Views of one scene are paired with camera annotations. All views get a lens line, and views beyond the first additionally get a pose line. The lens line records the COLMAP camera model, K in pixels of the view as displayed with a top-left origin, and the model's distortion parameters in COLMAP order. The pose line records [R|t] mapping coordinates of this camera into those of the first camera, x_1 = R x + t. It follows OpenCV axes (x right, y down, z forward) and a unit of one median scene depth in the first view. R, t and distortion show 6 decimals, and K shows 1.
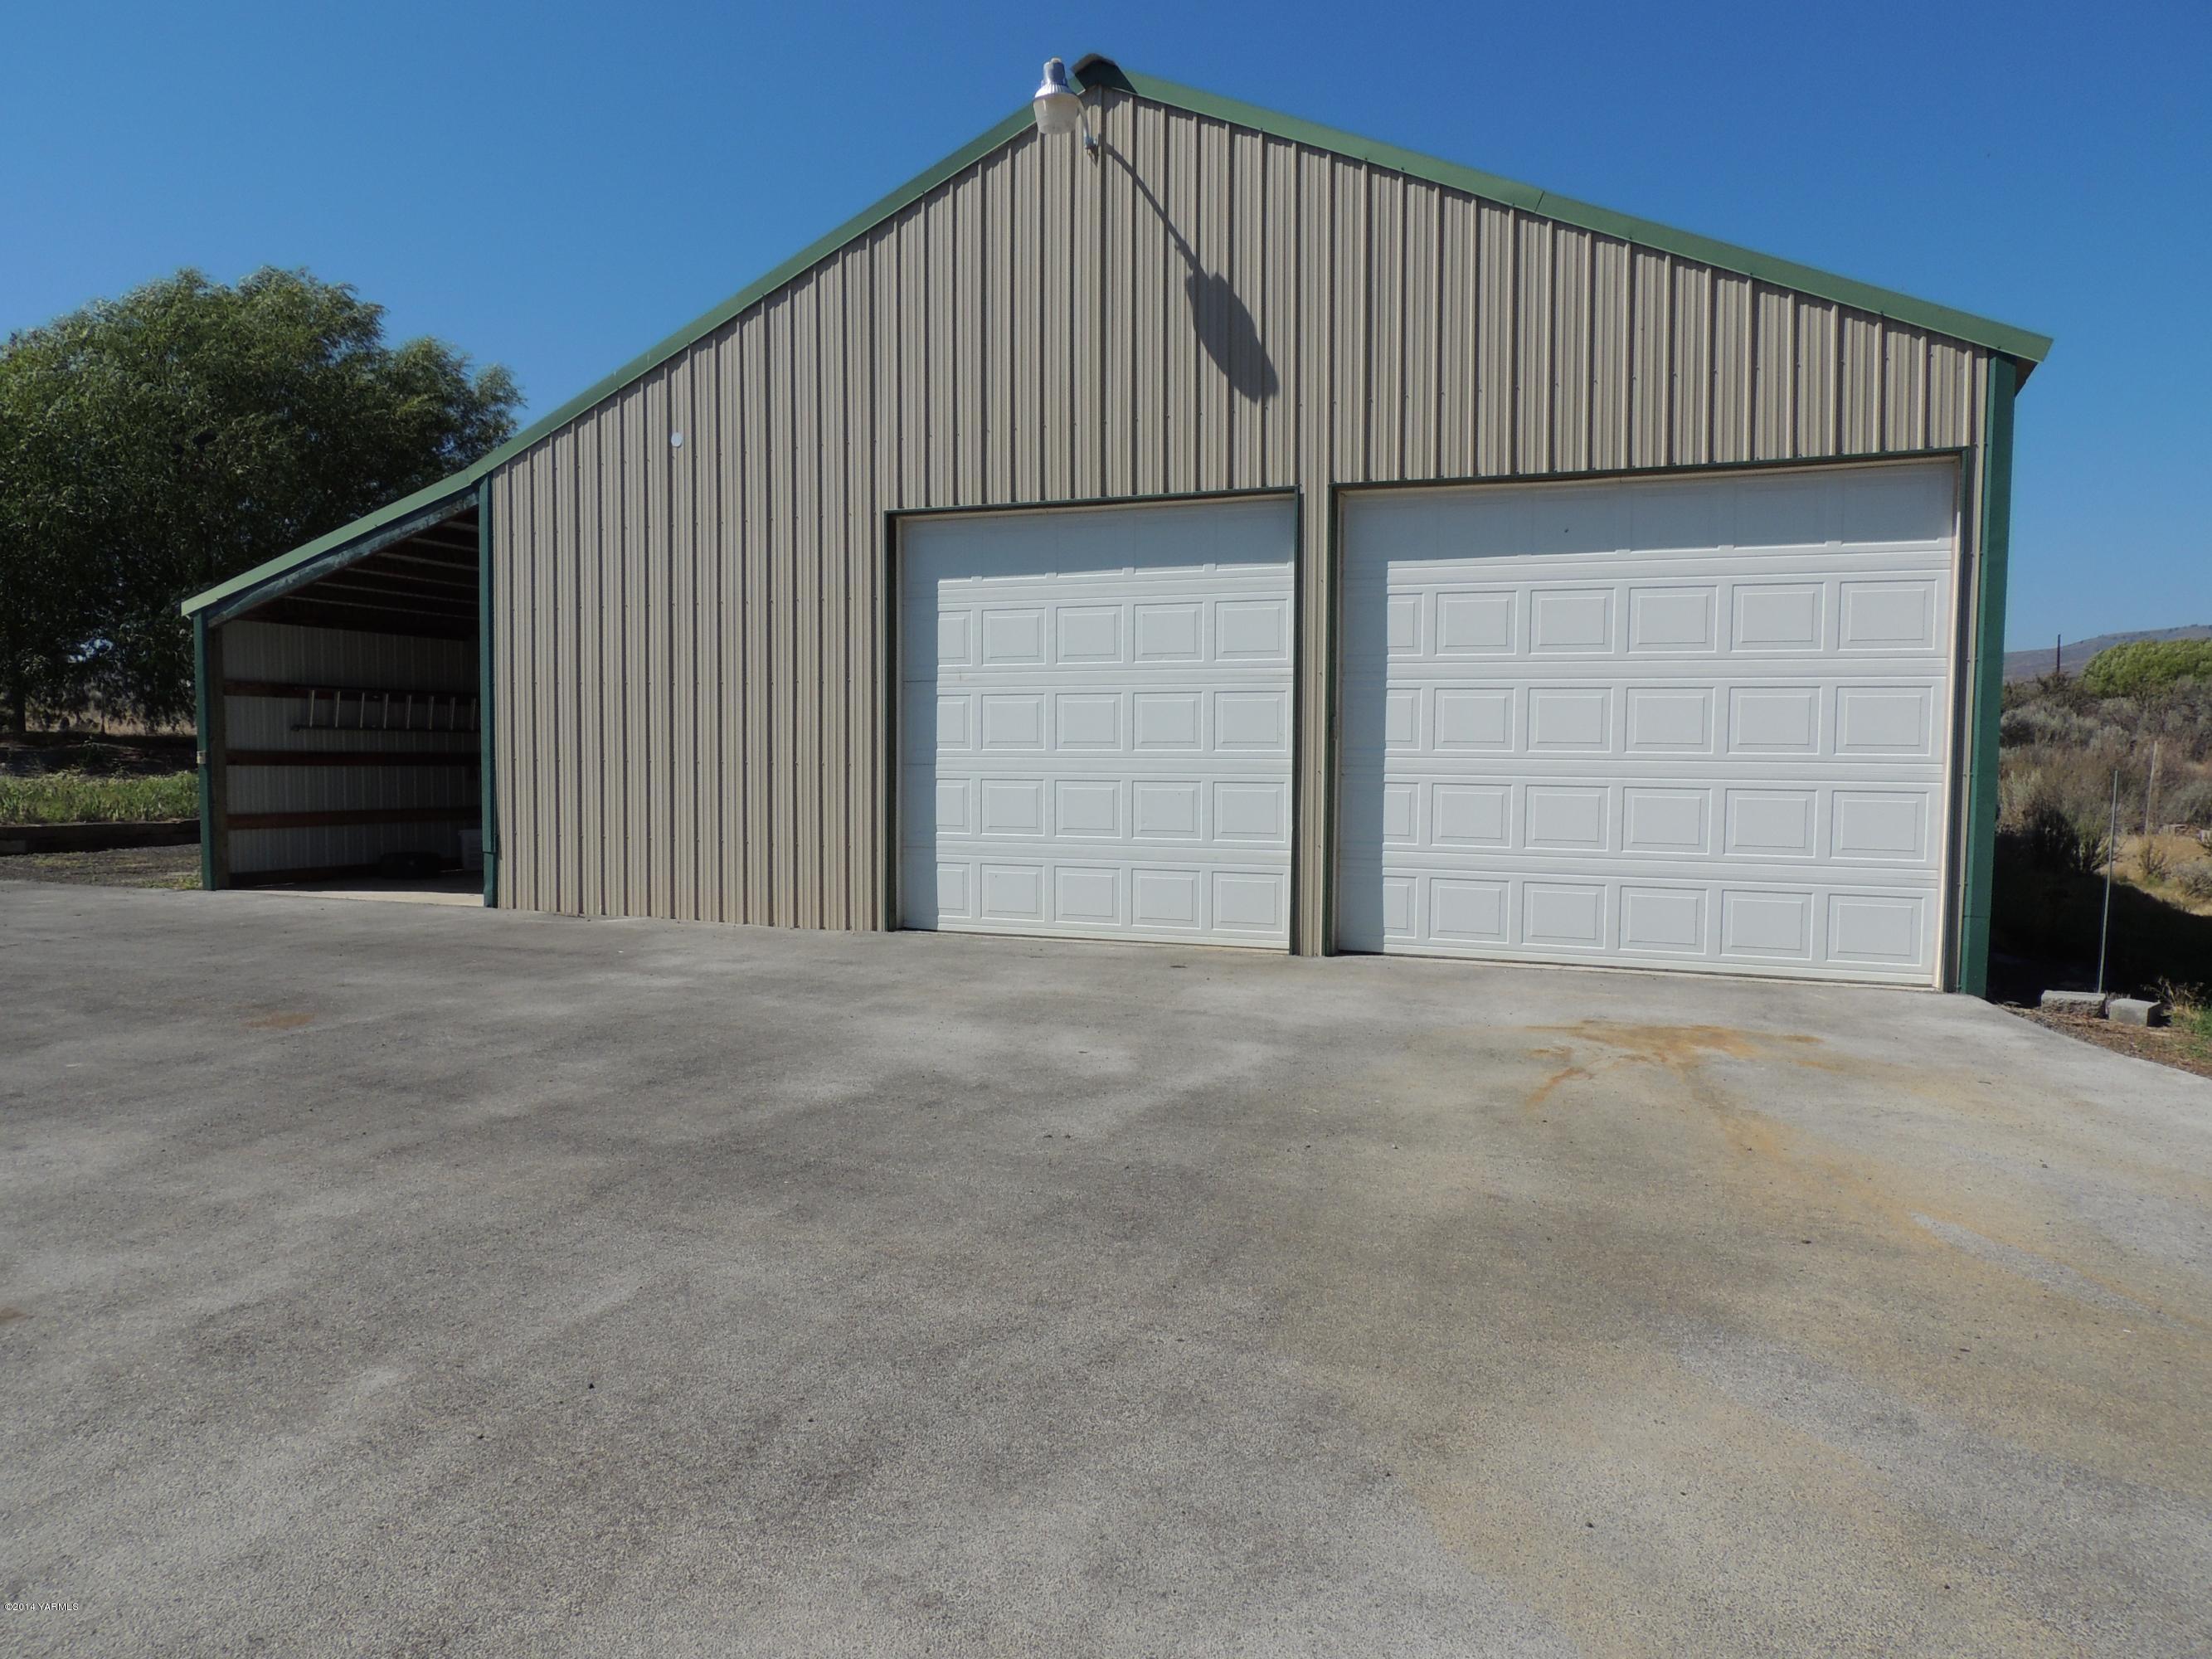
lens RADIAL K [[1582.6, 0, 1098.2], [0, 1582.6, 829.1], [0, 0, 1]] dist [-0.024503, 0.007014]
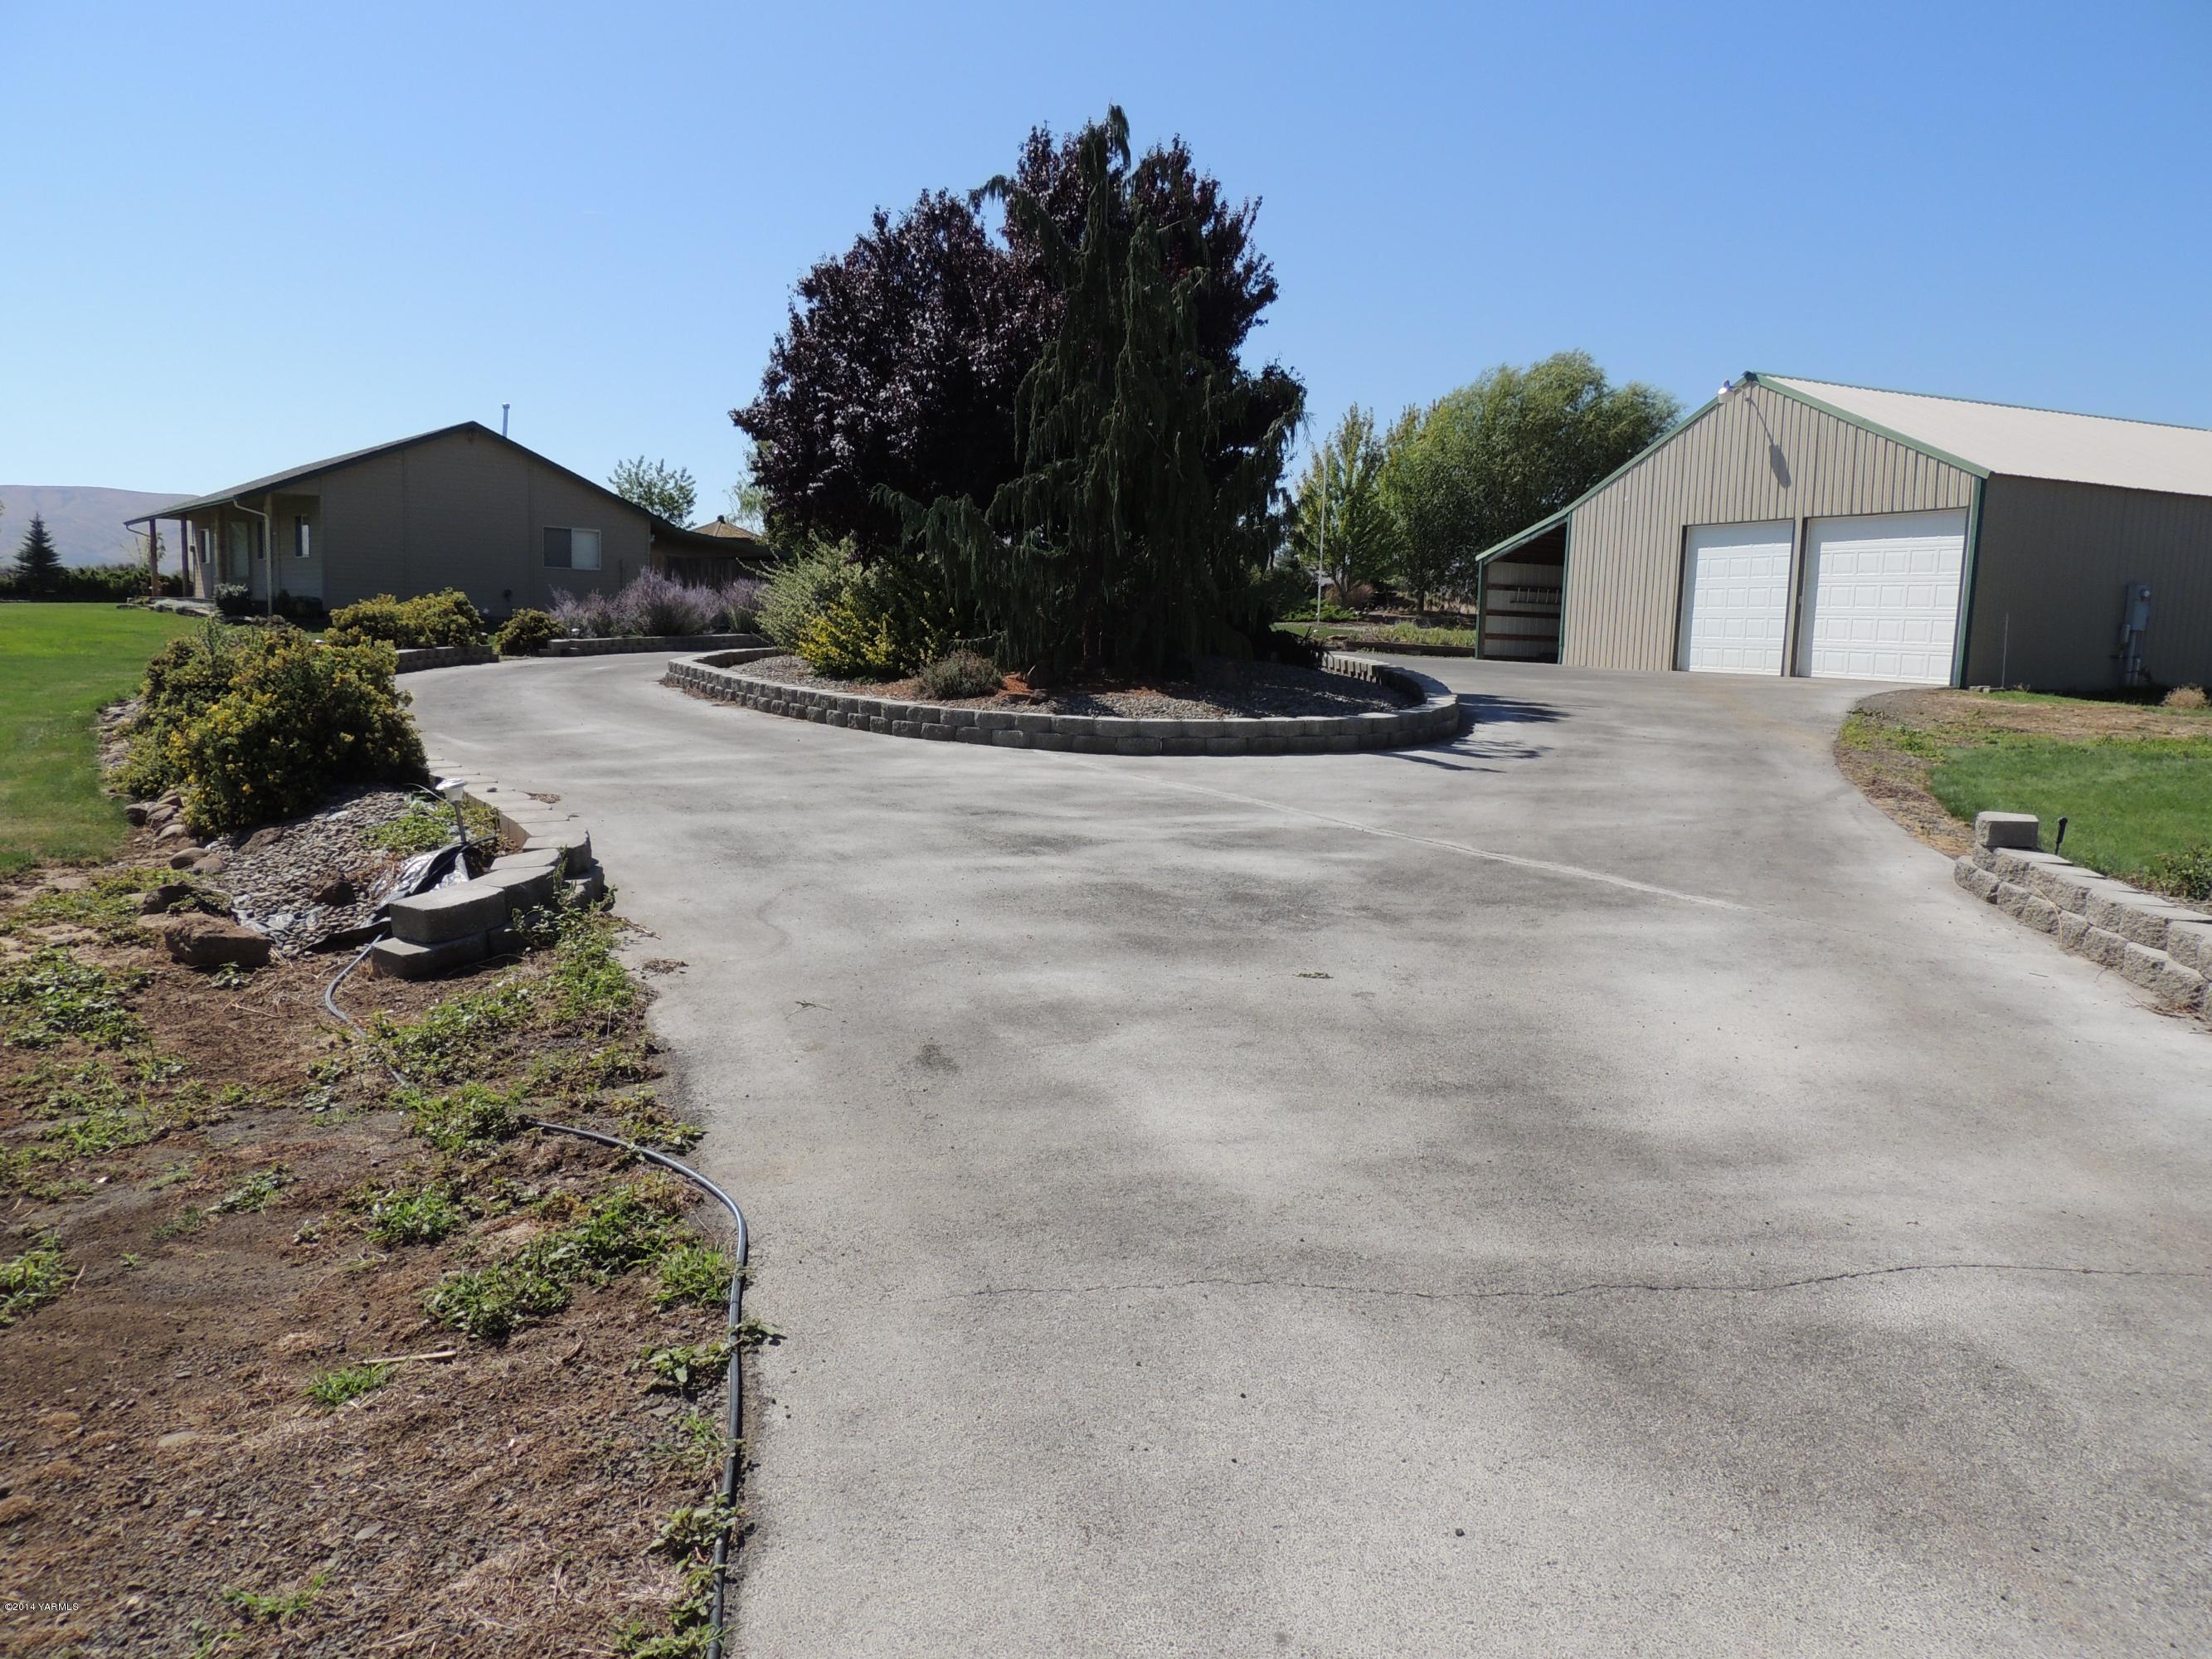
lens RADIAL K [[1582.6, 0, 1099.9], [0, 1582.6, 841.1], [0, 0, 1]] dist [-0.024503, 0.007014]
pose [[0.698351, 0.106816, -0.707740, 1.355732], [-0.055668, 0.993912, 0.095076, 0.177302], [0.713587, -0.026998, 0.700046, -1.993072]]
